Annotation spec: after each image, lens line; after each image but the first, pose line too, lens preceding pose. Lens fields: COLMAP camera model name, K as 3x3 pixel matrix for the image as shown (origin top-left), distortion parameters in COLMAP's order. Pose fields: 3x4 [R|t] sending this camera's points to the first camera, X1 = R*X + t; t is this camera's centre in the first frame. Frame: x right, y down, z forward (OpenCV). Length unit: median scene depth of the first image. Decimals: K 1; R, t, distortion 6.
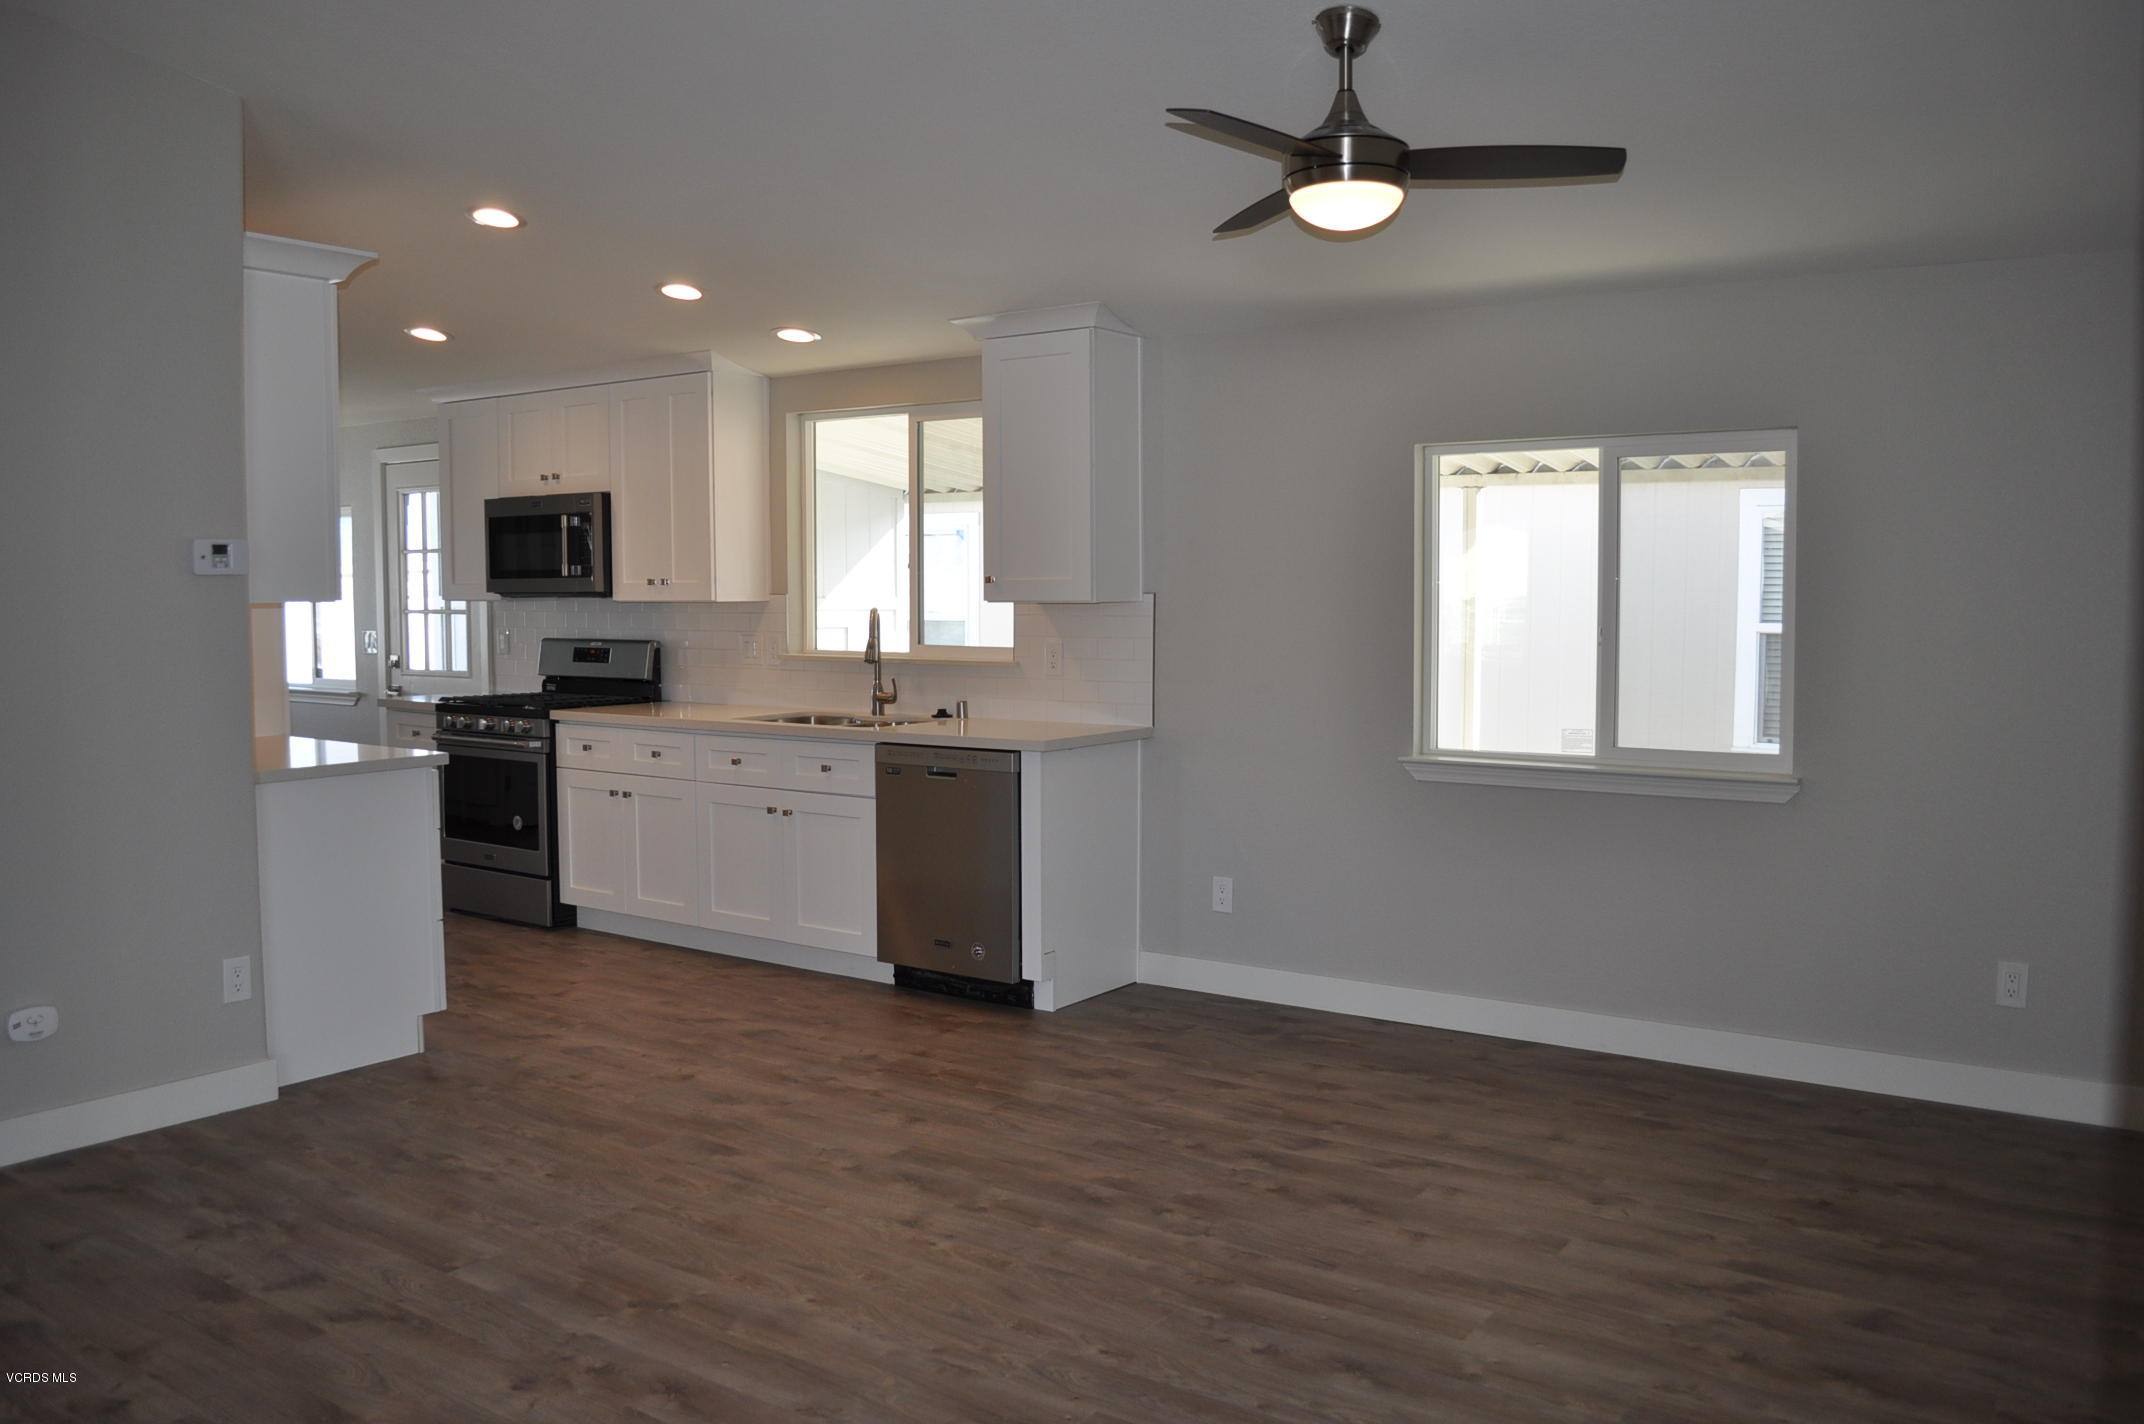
lens RADIAL K [[1686.0, 0, 1064.1], [0, 1686.0, 717.1], [0, 0, 1]] dist [-0.087098, 0.012821]
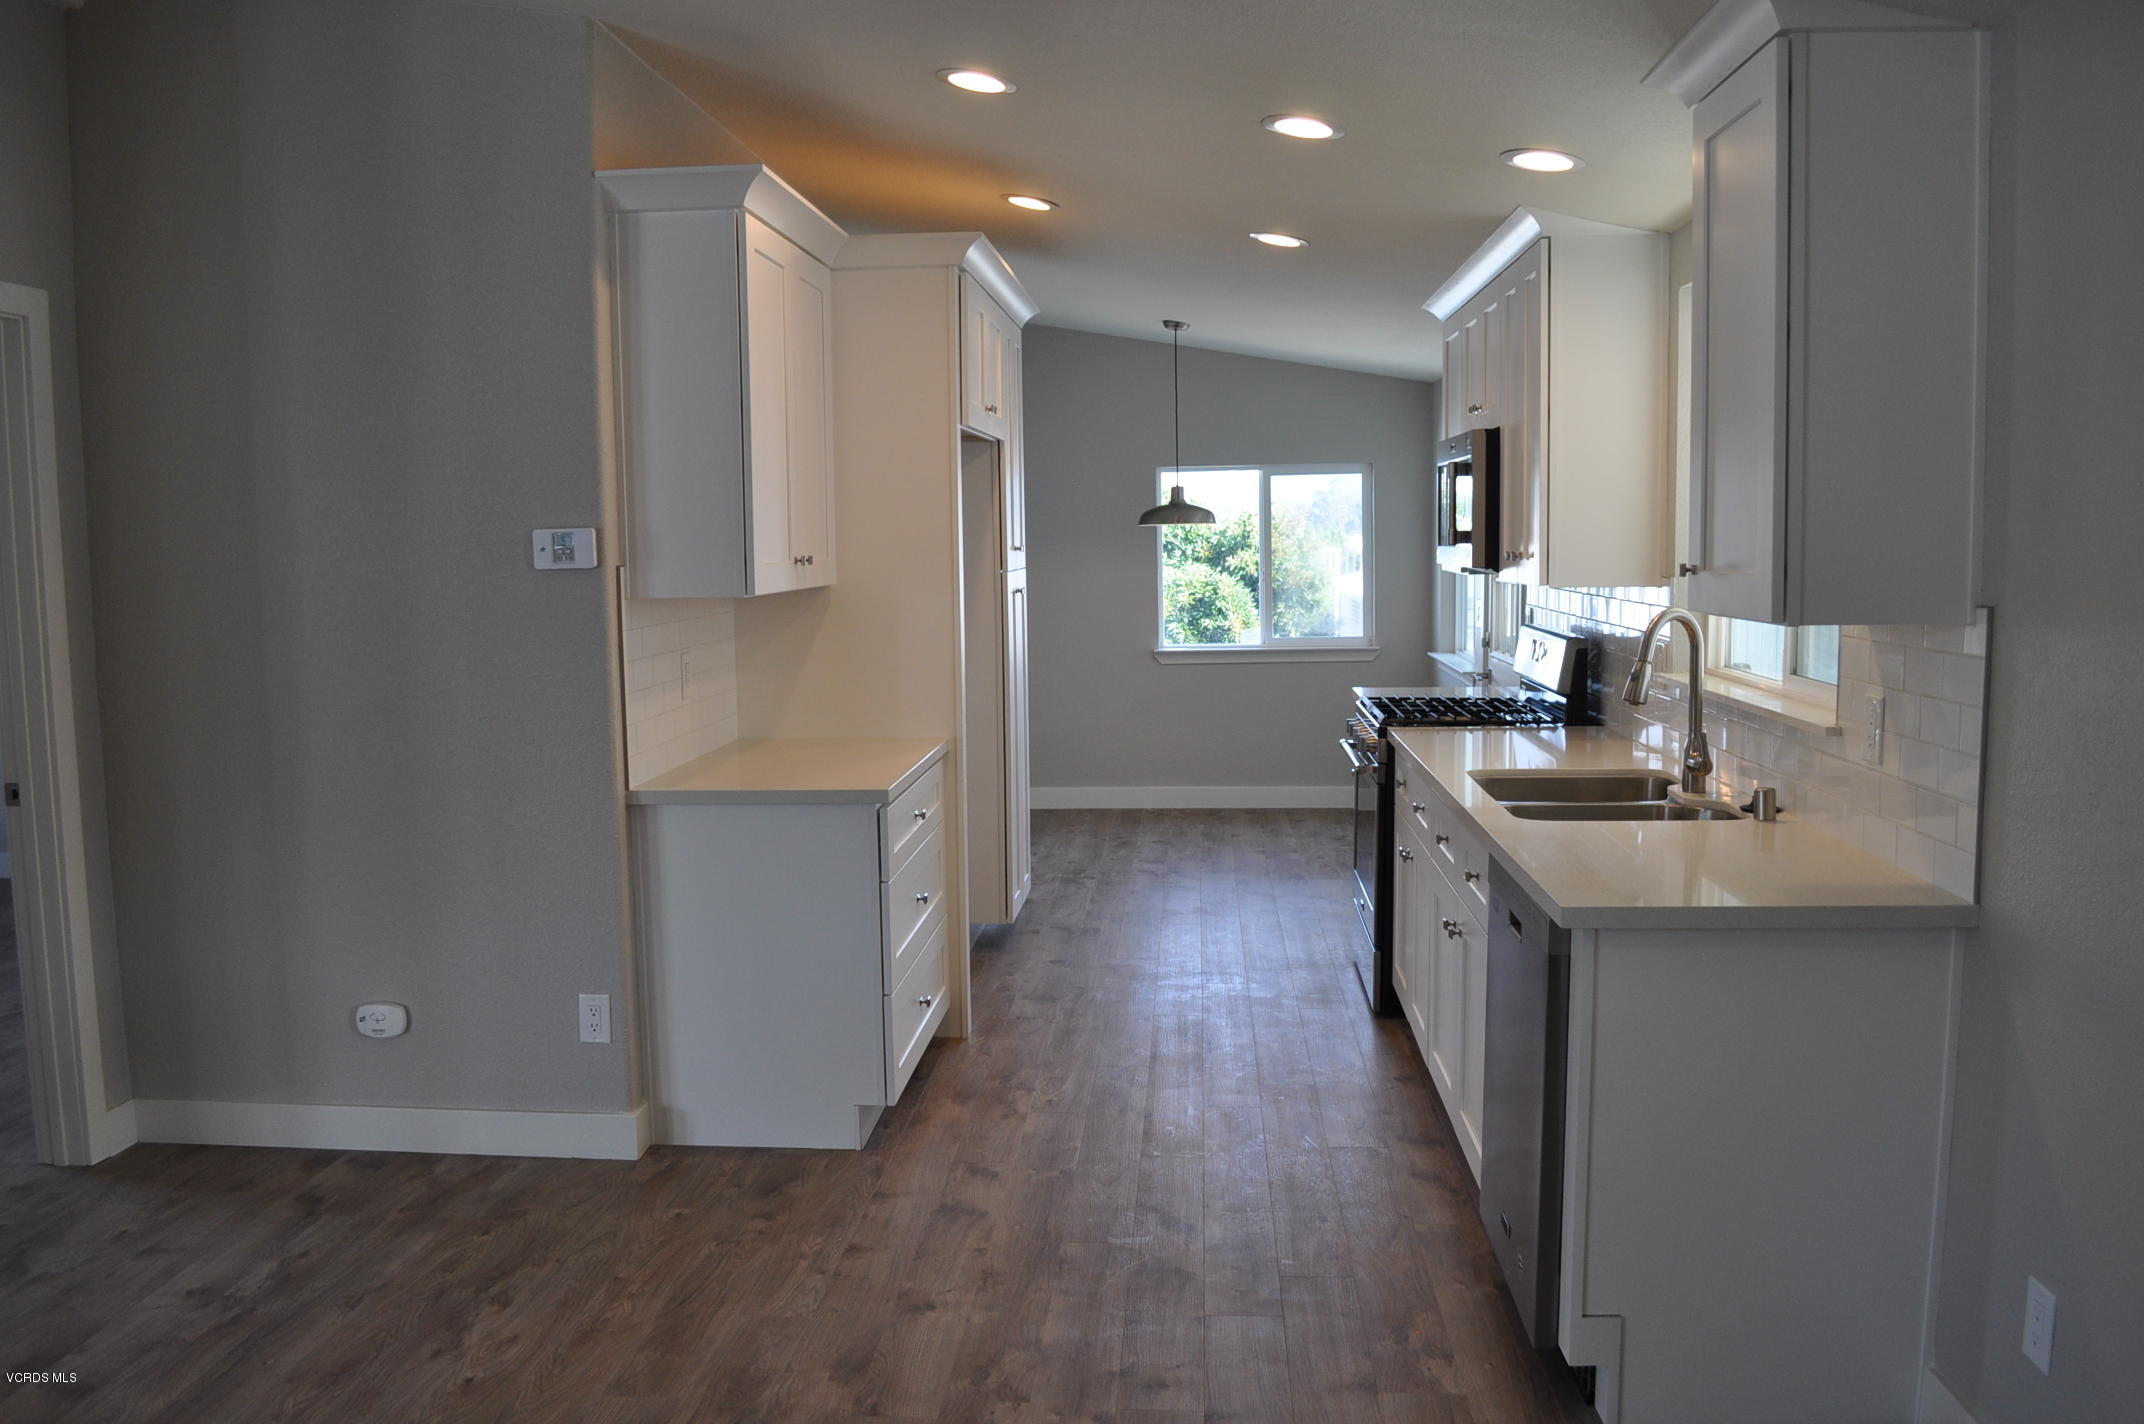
lens RADIAL K [[1686.0, 0, 1064.1], [0, 1686.0, 717.1], [0, 0, 1]] dist [-0.087098, 0.012821]
pose [[0.511437, 0.087299, -0.854875, 0.255025], [-0.052021, 0.996147, 0.070603, -0.053260], [0.857745, 0.008362, 0.514008, 0.485803]]
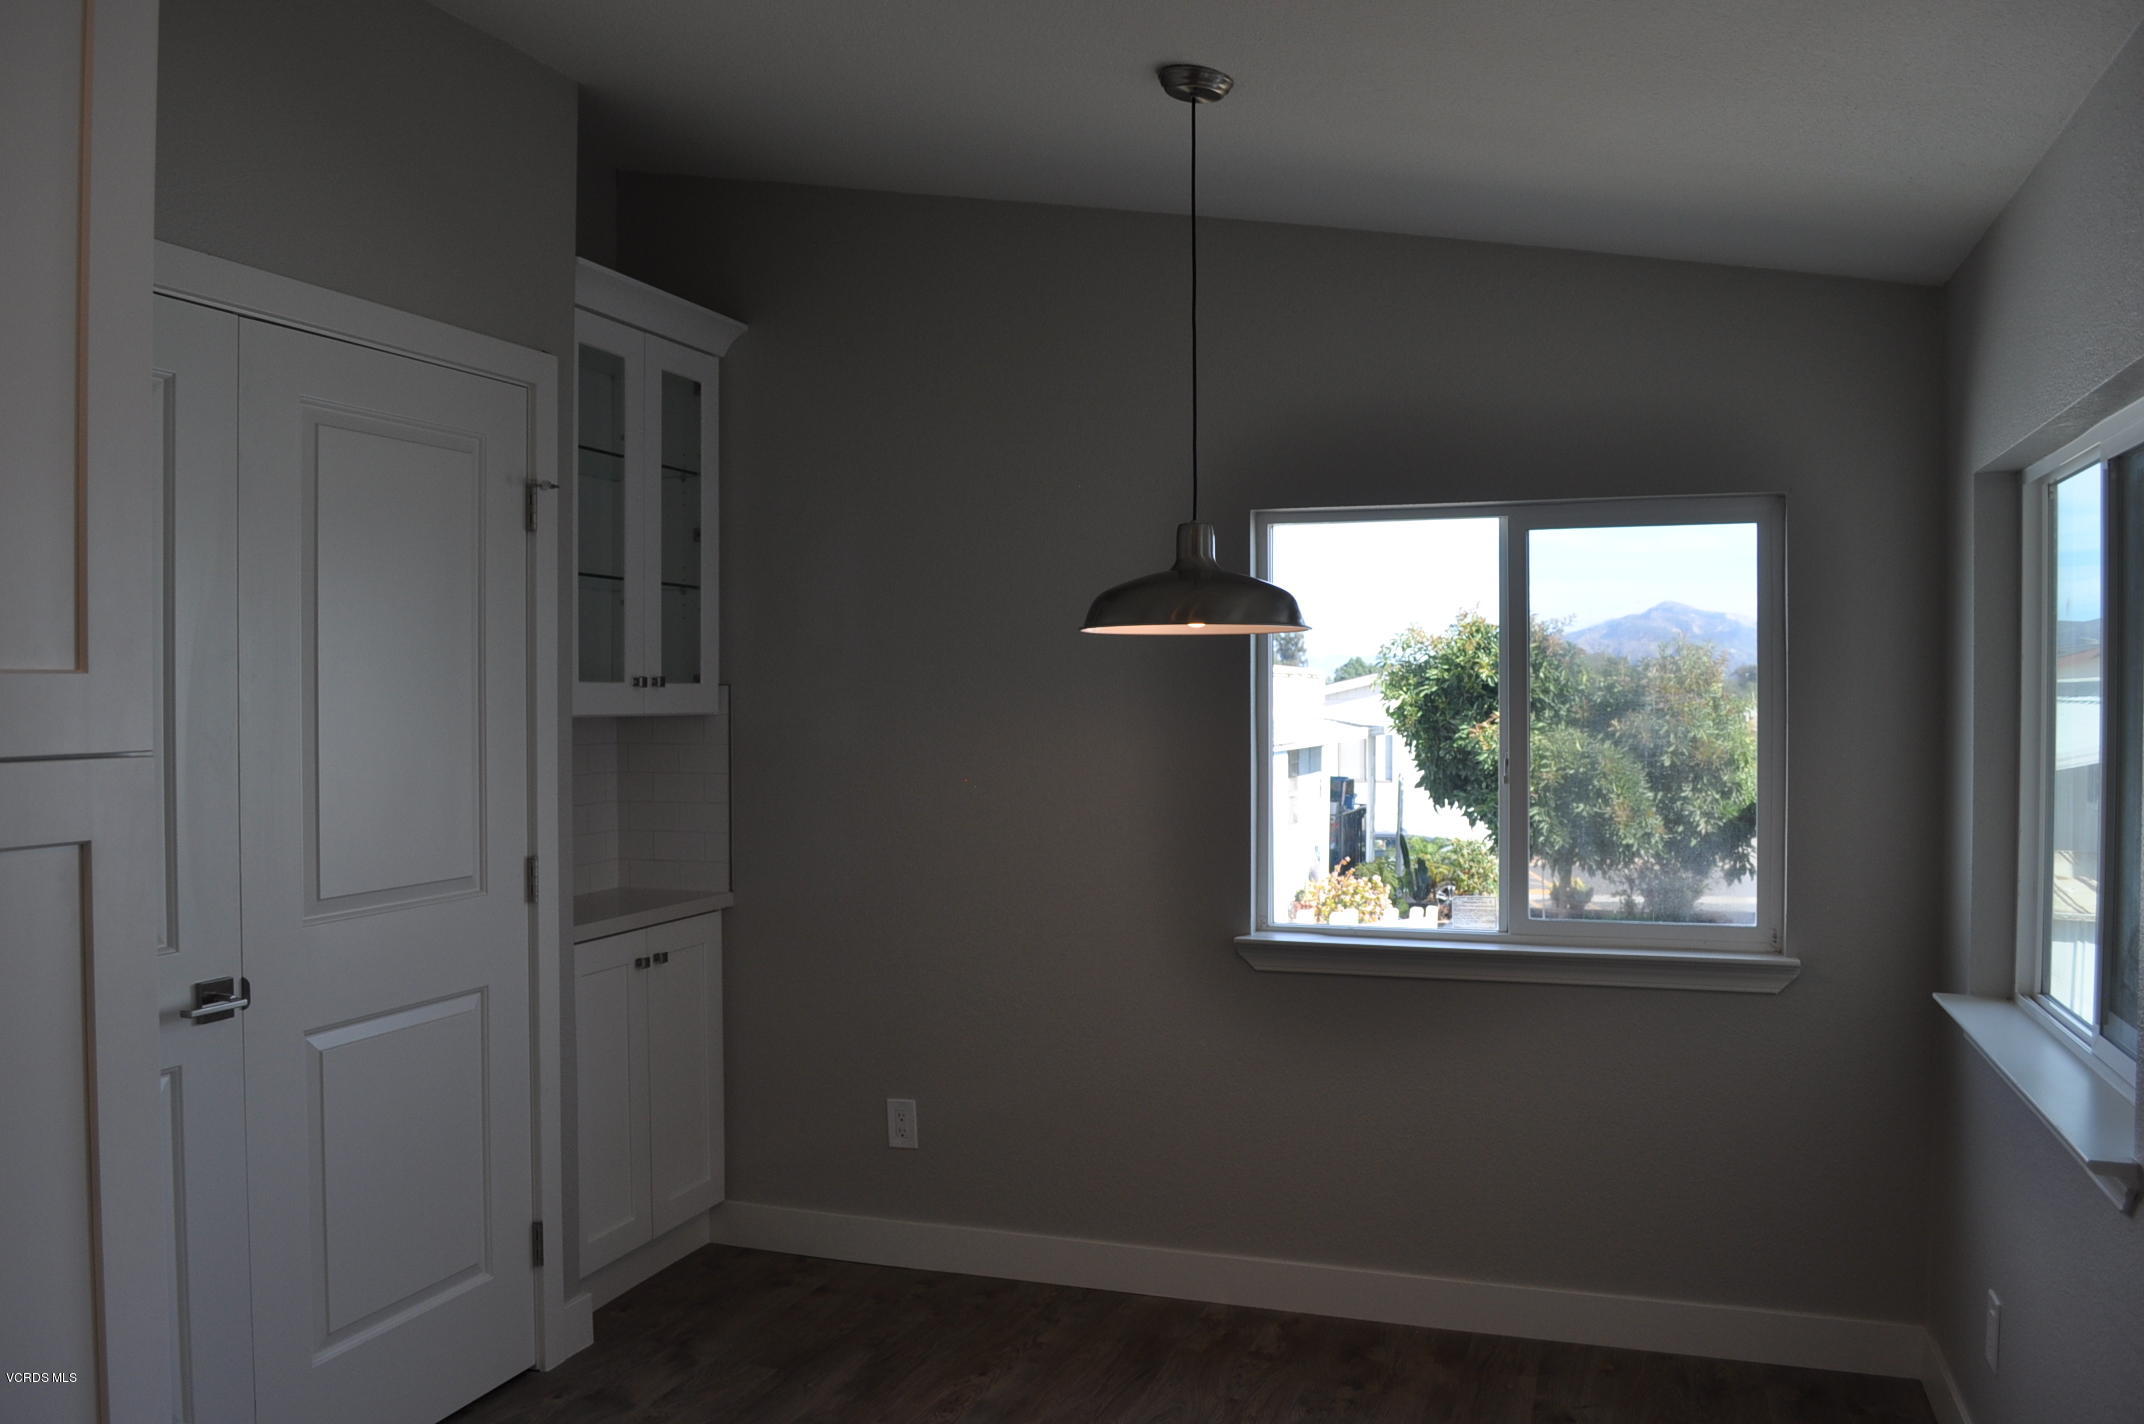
lens RADIAL K [[1686.0, 0, 1064.1], [0, 1686.0, 717.1], [0, 0, 1]] dist [-0.087098, 0.012821]
pose [[0.281582, 0.017519, -0.959377, -0.325164], [-0.077186, 0.997007, -0.004448, -0.081860], [0.956428, 0.075304, 0.282091, 1.008442]]
